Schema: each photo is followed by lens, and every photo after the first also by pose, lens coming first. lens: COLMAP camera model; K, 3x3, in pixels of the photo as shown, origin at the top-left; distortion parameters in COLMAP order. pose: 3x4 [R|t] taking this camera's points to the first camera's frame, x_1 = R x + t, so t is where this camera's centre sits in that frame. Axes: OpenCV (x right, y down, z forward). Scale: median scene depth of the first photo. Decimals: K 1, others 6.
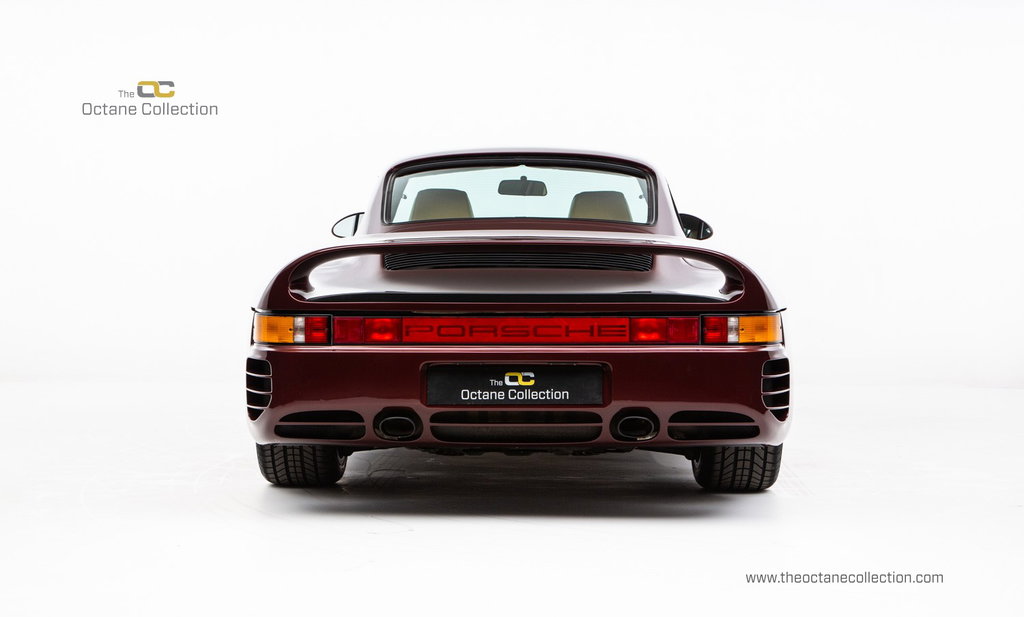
lens RADIAL K [[1714.1, 0, 512.1], [0, 1714.1, 306.4], [0, 0, 1]] dist [0.047144, 0.000000]
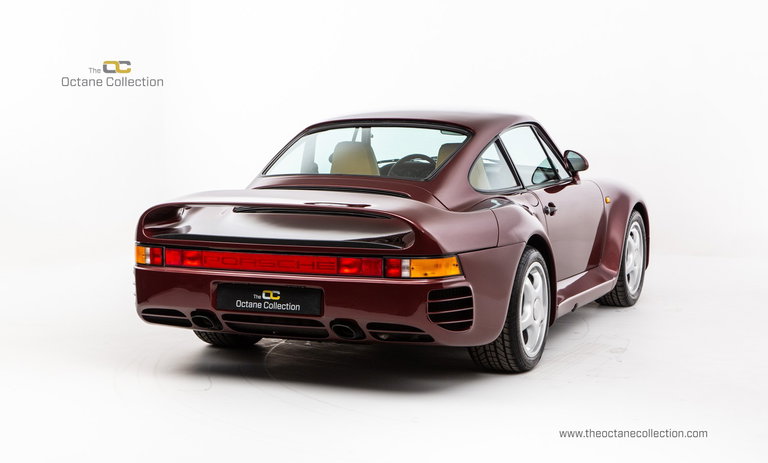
lens RADIAL K [[1399.6, 0, 376.8], [0, 1399.6, 227.1], [0, 0, 1]] dist [0.406824, 0.000000]
pose [[0.917785, 0.034223, -0.395600, 0.571700], [-0.005241, 0.997236, 0.074113, -0.108026], [0.397043, -0.065946, 0.915428, -0.081369]]
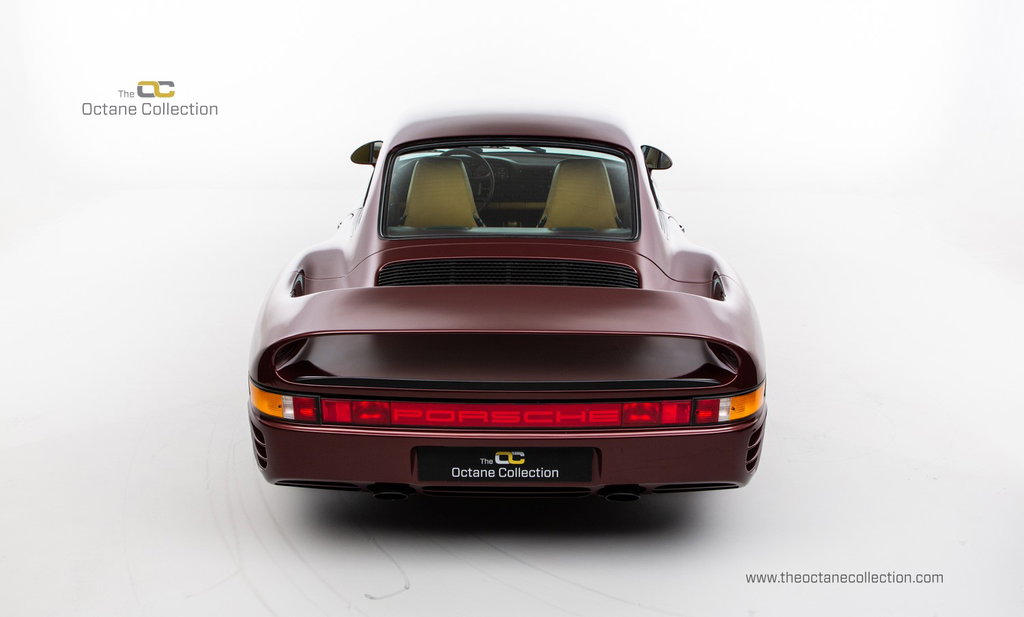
lens RADIAL K [[949.5, 0, 518.7], [0, 949.5, 316.0], [0, 0, 1]] dist [-0.058295, 0.000000]
pose [[0.999786, 0.003311, 0.020405, -0.002090], [-0.009504, 0.950198, 0.311502, -0.209322], [-0.018358, -0.311629, 0.950026, 0.498484]]
